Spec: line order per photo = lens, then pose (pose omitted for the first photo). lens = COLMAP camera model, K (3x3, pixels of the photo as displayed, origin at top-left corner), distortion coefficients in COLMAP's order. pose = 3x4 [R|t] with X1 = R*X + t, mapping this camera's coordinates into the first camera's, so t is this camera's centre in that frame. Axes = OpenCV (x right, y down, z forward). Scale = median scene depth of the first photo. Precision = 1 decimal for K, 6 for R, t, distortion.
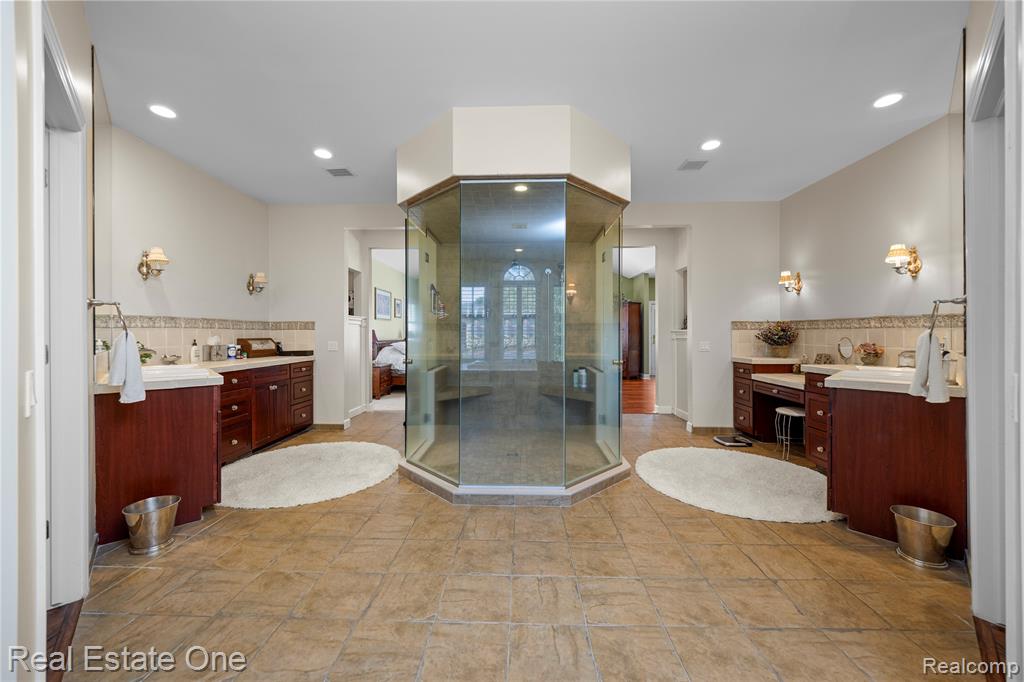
lens RADIAL K [[380.8, 0, 510.2], [0, 380.8, 331.9], [0, 0, 1]] dist [0.000739, 0.000200]
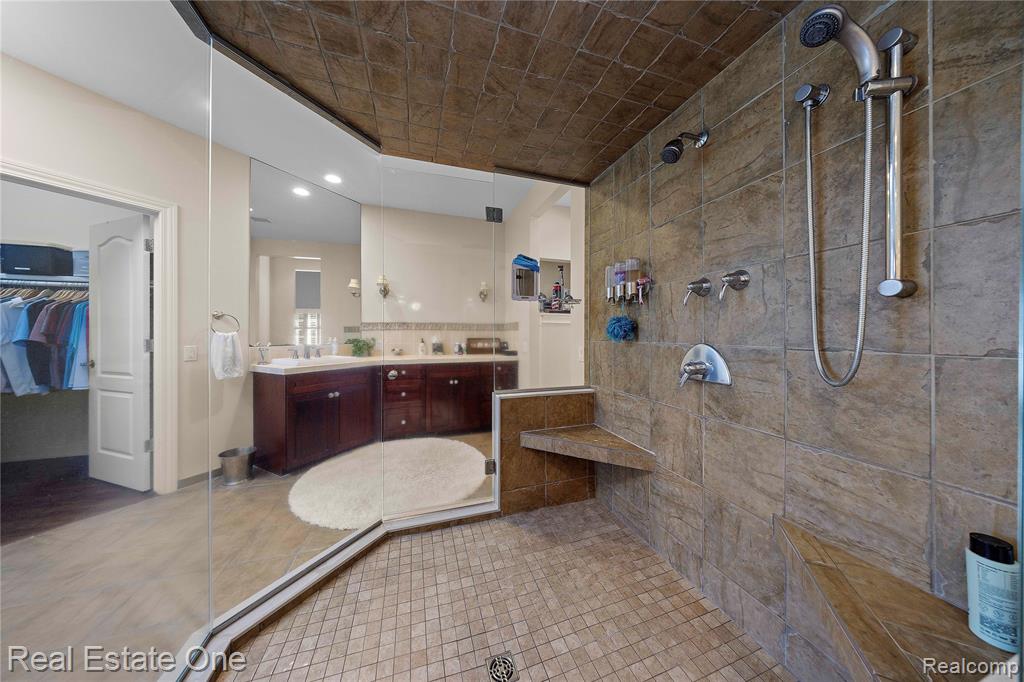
lens RADIAL K [[298.4, 0, 508.9], [0, 298.4, 333.9], [0, 0, 1]] dist [-0.000168, -0.000022]
pose [[0.333430, -0.003721, -0.942767, 0.231438], [0.004272, 0.999988, -0.002436, 0.005883], [0.942765, -0.003216, 0.333442, 0.777466]]
